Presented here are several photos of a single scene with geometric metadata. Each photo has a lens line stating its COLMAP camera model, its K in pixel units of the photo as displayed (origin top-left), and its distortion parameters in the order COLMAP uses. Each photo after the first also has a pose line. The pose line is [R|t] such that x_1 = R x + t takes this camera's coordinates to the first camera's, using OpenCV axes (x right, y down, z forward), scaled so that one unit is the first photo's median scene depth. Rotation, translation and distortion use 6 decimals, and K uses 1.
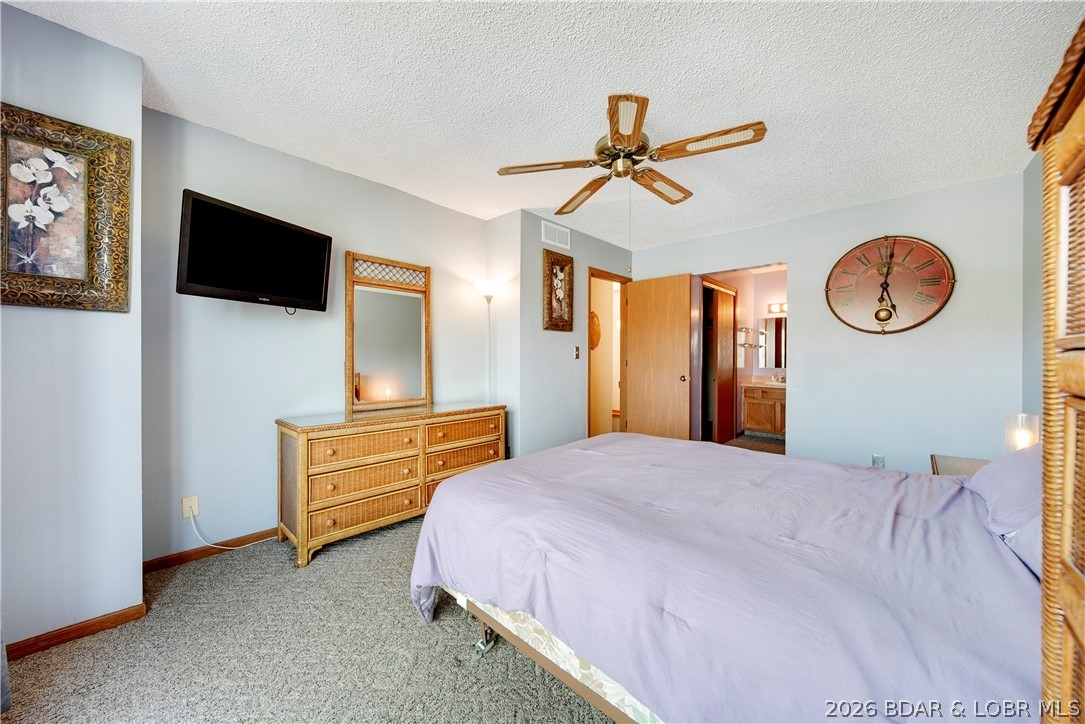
lens RADIAL K [[387.1, 0, 536.6], [0, 387.1, 362.2], [0, 0, 1]] dist [0.003445, 0.000179]
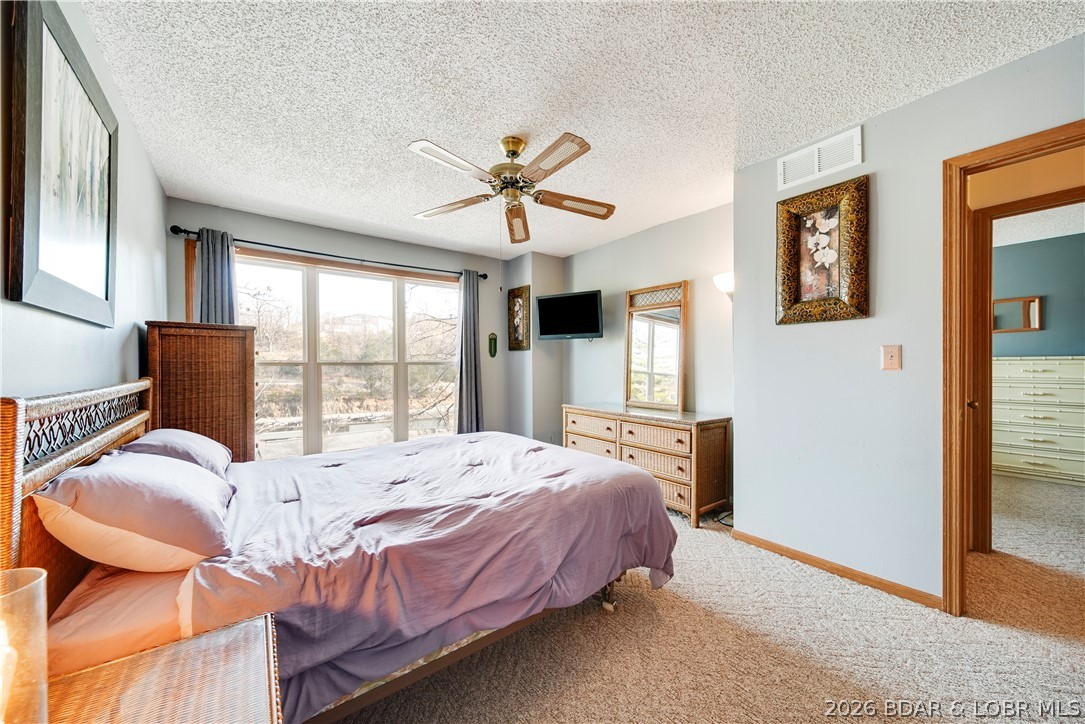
lens RADIAL K [[387.1, 0, 544.3], [0, 387.1, 364.0], [0, 0, 1]] dist [0.003445, 0.000179]
pose [[-0.146344, -0.003584, -0.989227, 0.715044], [-0.008051, 0.999965, -0.002431, -0.012836], [0.989201, 0.007608, -0.146368, 0.691457]]
